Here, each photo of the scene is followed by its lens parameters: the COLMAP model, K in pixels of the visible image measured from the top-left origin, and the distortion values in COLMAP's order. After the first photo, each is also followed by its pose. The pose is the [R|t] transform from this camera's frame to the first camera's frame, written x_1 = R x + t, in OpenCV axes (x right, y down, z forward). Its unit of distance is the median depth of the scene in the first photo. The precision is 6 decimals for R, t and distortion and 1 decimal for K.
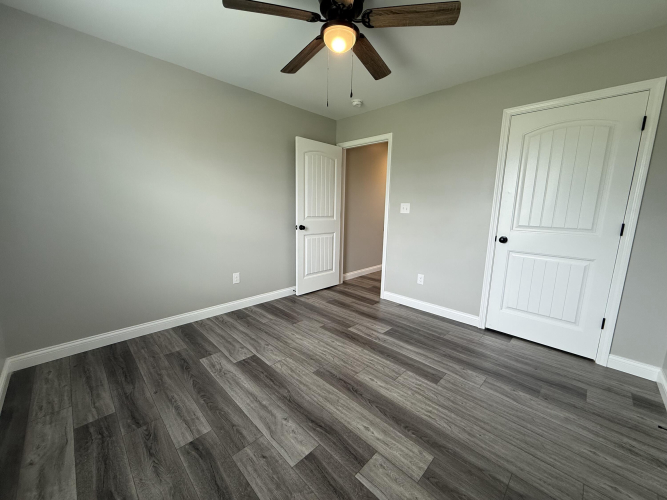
lens RADIAL K [[270.6, 0, 333.5], [0, 270.6, 250.0], [0, 0, 1]] dist [0.054534, -0.000025]
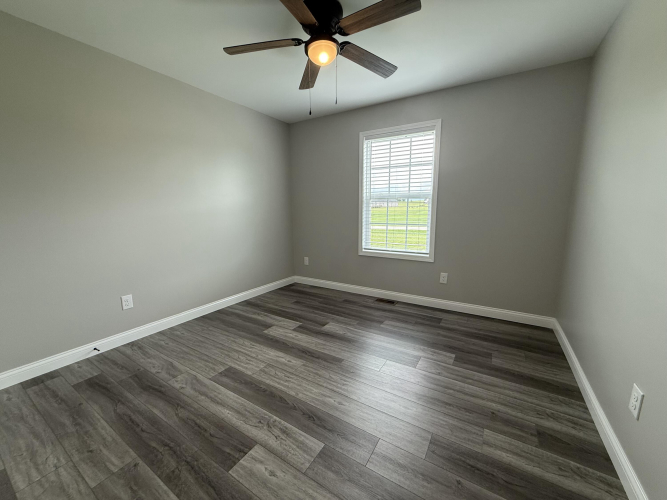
lens RADIAL K [[267.7, 0, 333.5], [0, 267.7, 250.0], [0, 0, 1]] dist [-0.000590, -0.000042]
pose [[-0.975266, 0.017691, -0.220324, 0.188776], [-0.051880, 0.950624, 0.305977, -0.278733], [0.214858, 0.309840, -0.926194, 1.822849]]
